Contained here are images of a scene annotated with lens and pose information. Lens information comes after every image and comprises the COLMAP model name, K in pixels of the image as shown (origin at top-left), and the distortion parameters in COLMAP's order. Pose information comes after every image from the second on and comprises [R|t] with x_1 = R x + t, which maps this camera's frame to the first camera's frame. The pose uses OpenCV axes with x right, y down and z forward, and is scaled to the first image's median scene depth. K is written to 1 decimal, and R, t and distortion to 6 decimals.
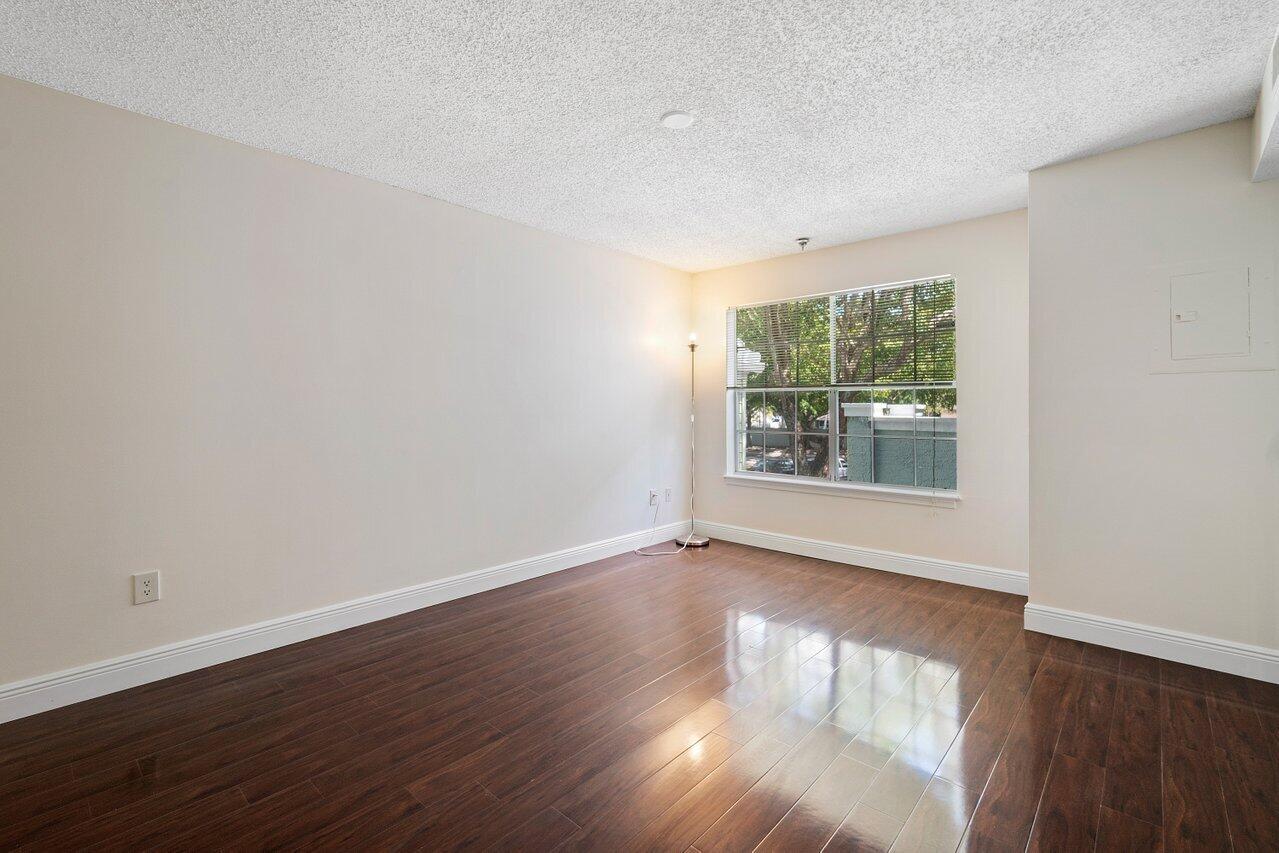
lens RADIAL K [[565.3, 0, 641.2], [0, 565.3, 421.7], [0, 0, 1]] dist [-0.000183, -0.000201]
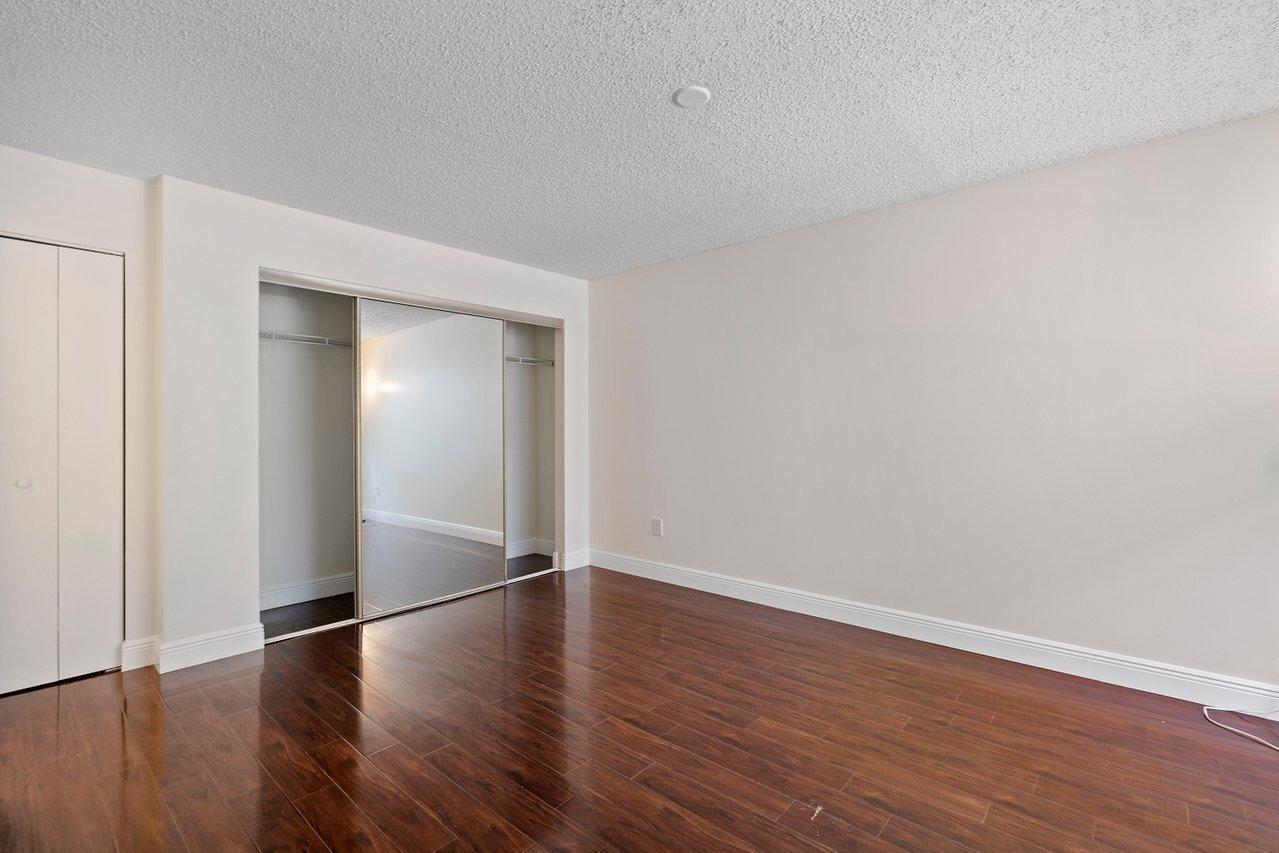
lens RADIAL K [[565.3, 0, 641.5], [0, 565.3, 425.5], [0, 0, 1]] dist [-0.000183, -0.000201]
pose [[0.013445, 0.005913, -0.999892, 0.802654], [-0.006521, 0.999962, 0.005826, -0.051591], [0.999888, 0.006442, 0.013483, 0.731856]]
